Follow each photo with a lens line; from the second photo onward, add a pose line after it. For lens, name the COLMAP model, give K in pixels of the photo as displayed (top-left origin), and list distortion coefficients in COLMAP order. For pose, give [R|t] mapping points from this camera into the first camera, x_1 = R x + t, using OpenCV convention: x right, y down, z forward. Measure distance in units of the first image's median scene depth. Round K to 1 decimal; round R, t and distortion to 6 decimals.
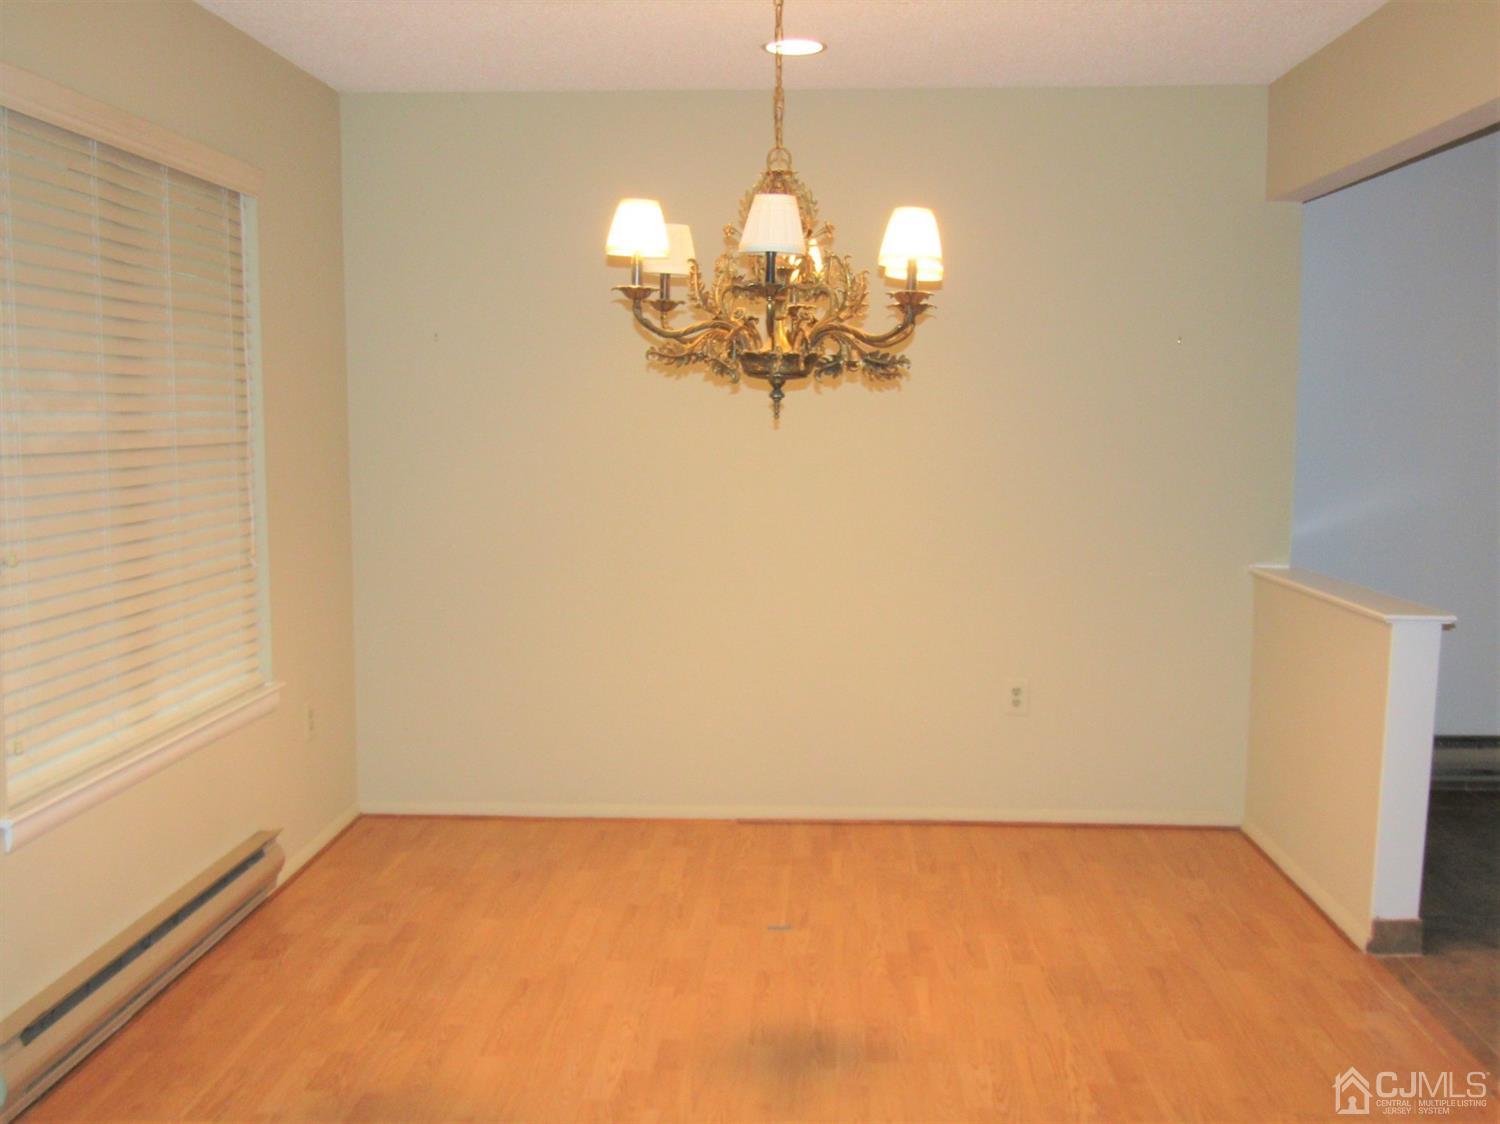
lens RADIAL K [[1589.3, 0, 750.0], [0, 1589.3, 562.0], [0, 0, 1]] dist [0.000250, -0.000557]
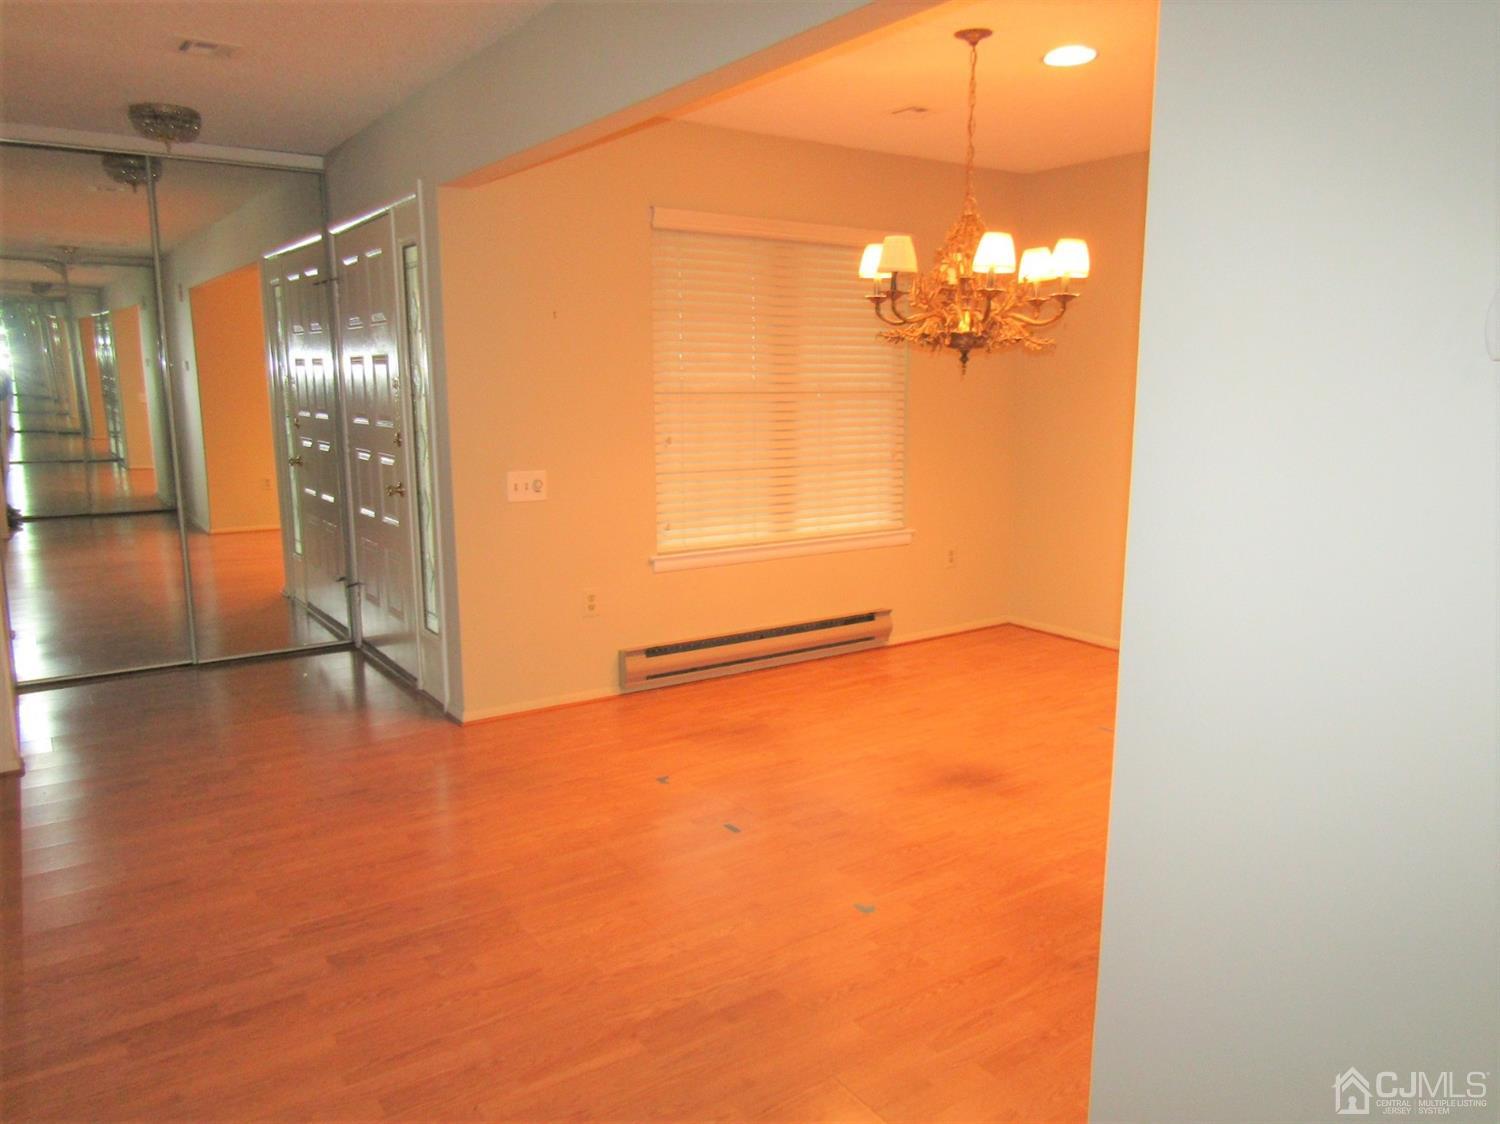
lens RADIAL K [[1095.4, 0, 750.0], [0, 1095.4, 562.0], [0, 0, 1]] dist [0.000829, -0.000297]
pose [[0.608417, 0.135102, -0.782034, 0.760526], [-0.080946, 0.990829, 0.108197, -0.005987], [0.789479, -0.002527, 0.613772, 0.163011]]
